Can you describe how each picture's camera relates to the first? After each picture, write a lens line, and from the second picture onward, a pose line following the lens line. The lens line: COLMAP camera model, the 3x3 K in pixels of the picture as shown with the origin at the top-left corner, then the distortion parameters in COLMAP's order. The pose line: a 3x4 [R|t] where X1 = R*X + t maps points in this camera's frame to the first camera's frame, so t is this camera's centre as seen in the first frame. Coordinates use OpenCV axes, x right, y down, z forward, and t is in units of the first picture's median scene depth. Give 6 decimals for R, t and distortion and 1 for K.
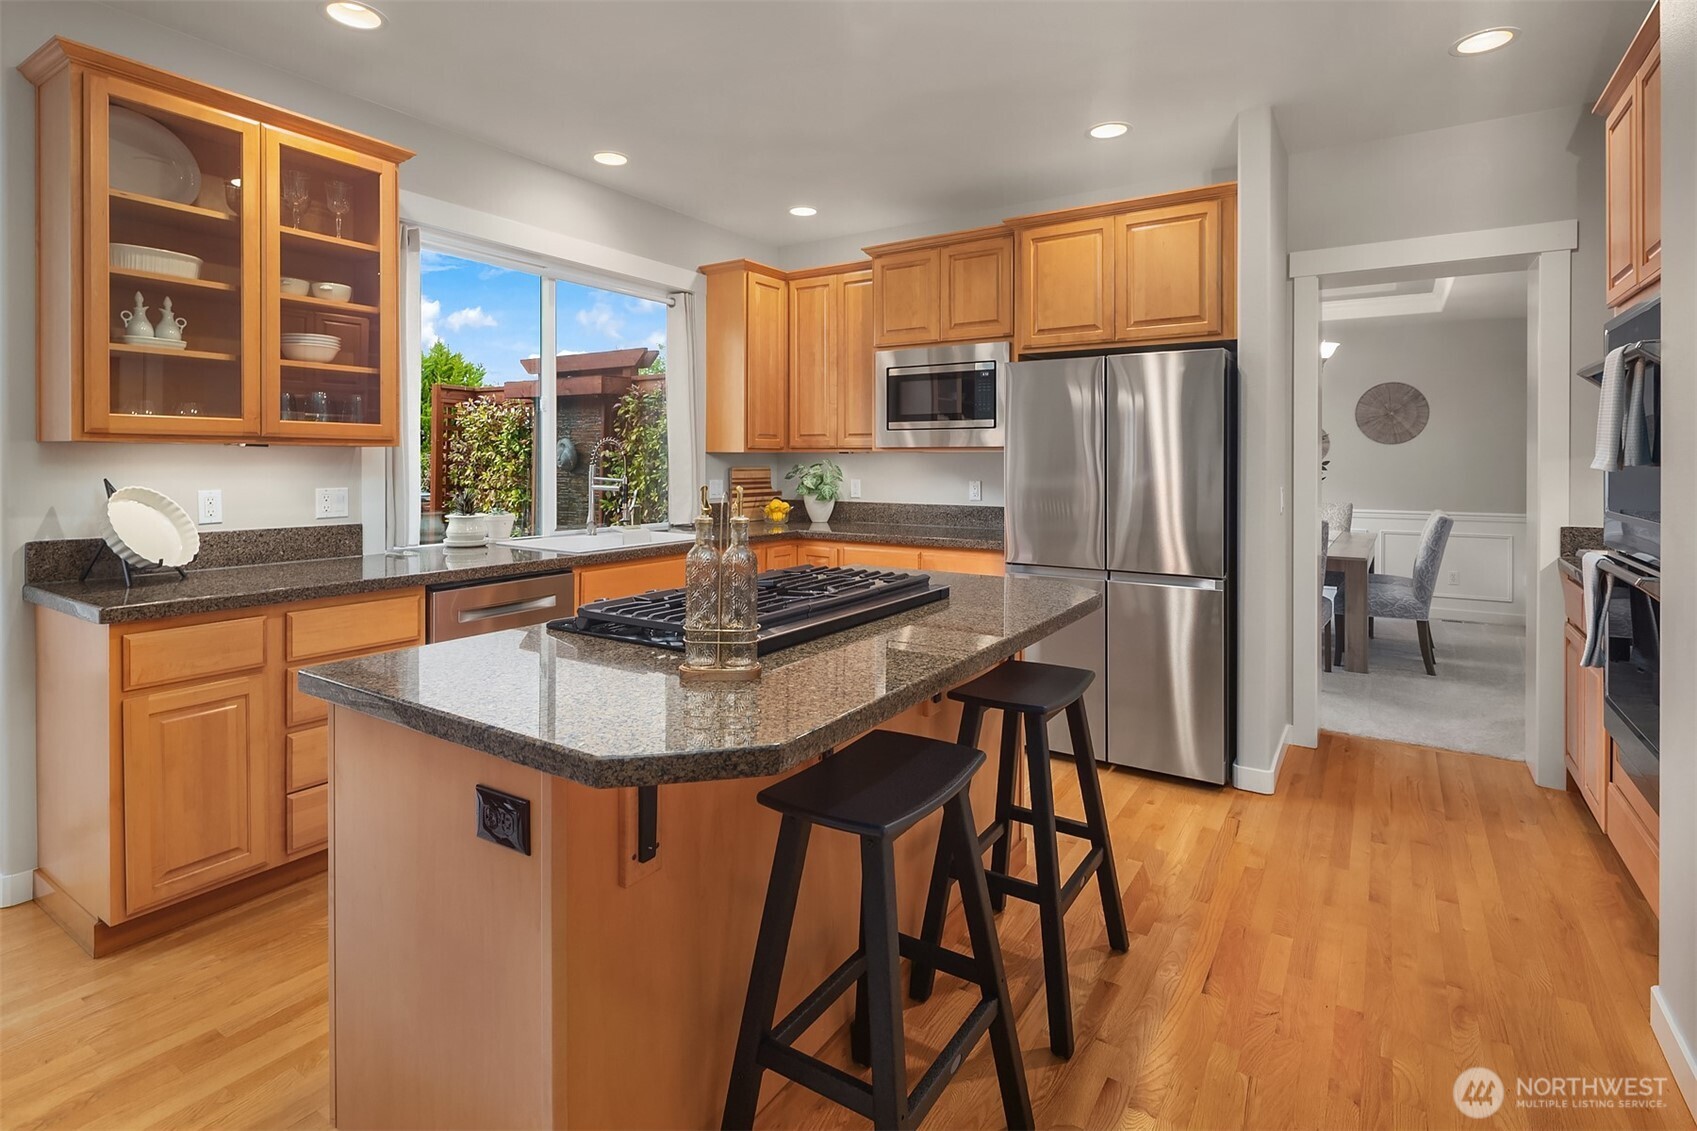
lens RADIAL K [[824.8, 0, 849.3], [0, 824.8, 492.8], [0, 0, 1]] dist [0.000909, -0.000769]
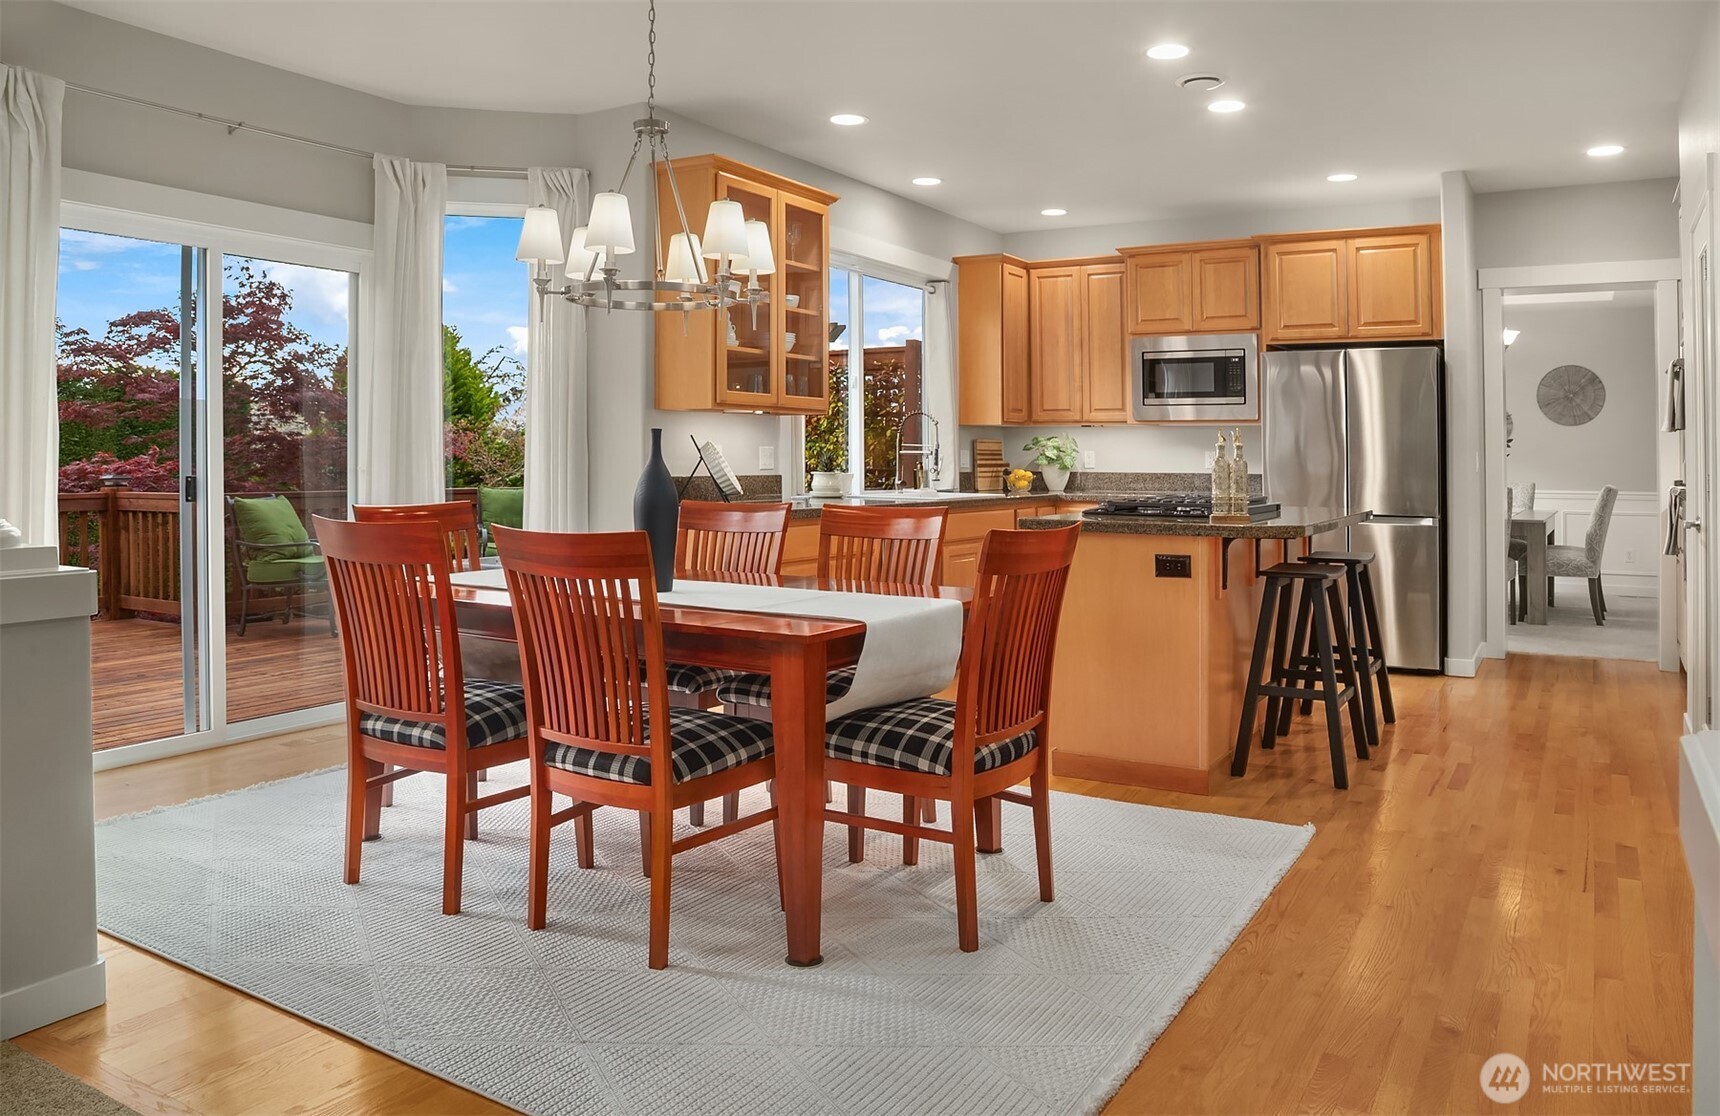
lens RADIAL K [[1289.8, 0, 743.4], [0, 1289.8, 463.0], [0, 0, 1]] dist [-0.090629, 0.027144]
pose [[0.999683, 0.007307, -0.024082, -0.493059], [-0.008190, 0.999290, -0.036772, 0.078645], [0.023796, 0.036958, 0.999033, -0.843588]]
